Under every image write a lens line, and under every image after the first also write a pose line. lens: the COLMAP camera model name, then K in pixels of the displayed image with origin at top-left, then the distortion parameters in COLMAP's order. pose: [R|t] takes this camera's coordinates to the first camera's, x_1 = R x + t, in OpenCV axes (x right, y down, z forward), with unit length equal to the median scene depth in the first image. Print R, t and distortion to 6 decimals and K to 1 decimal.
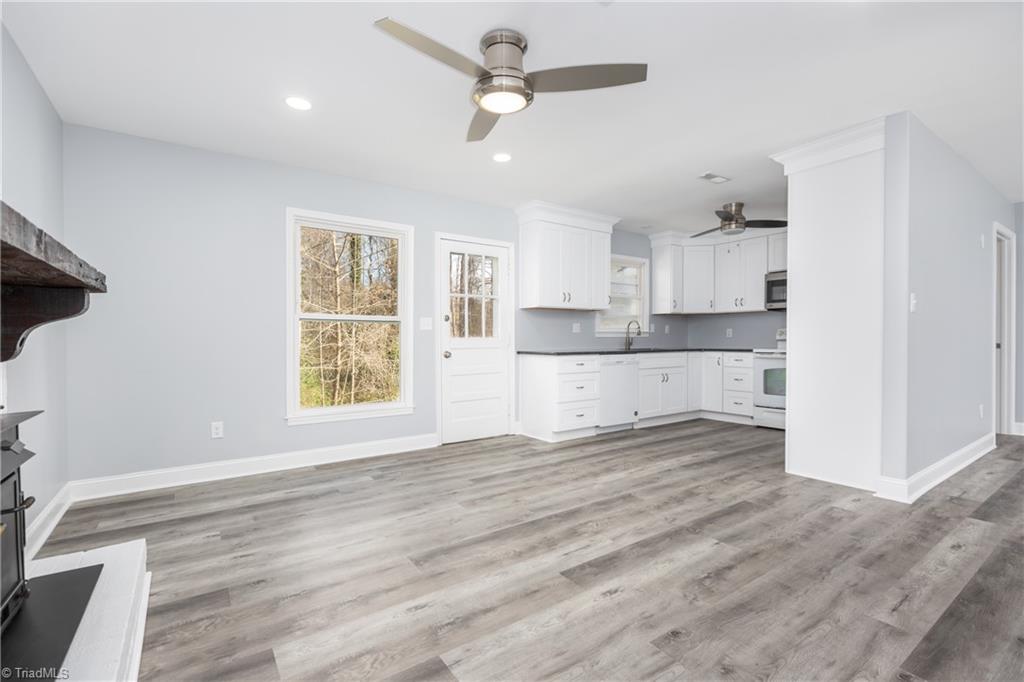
lens RADIAL K [[461.6, 0, 513.5], [0, 461.6, 340.1], [0, 0, 1]] dist [0.004253, -0.001994]
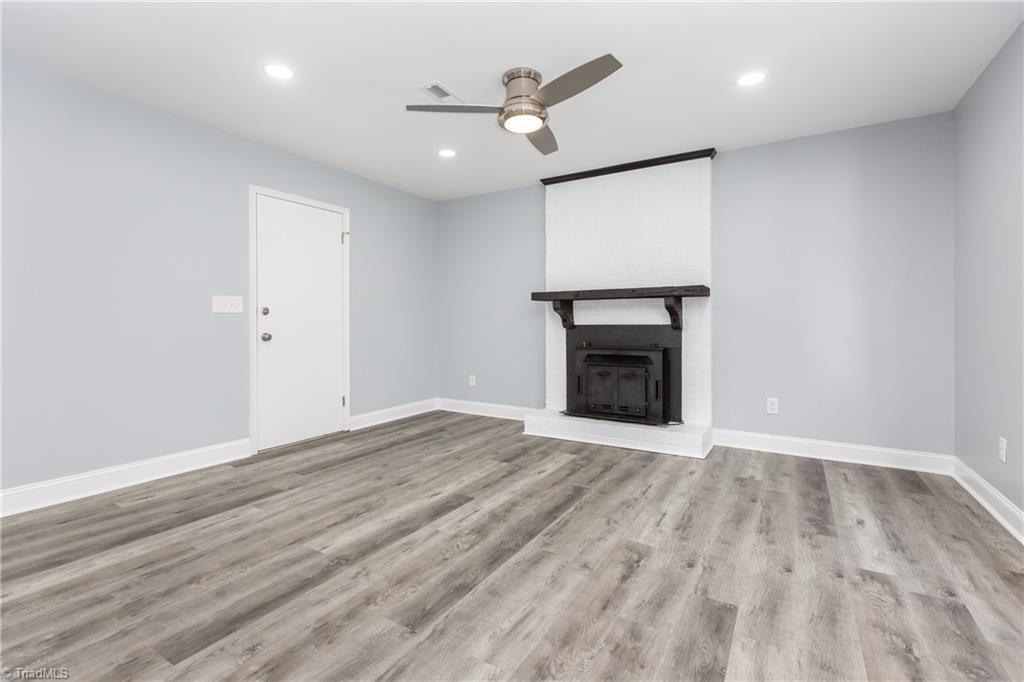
lens RADIAL K [[461.6, 0, 513.9], [0, 461.6, 334.9], [0, 0, 1]] dist [0.004253, -0.001994]
pose [[-0.914959, 0.018562, -0.403120, 0.430816], [0.004132, 0.999320, 0.036637, -0.010103], [0.403526, 0.031856, -0.914414, 1.849243]]
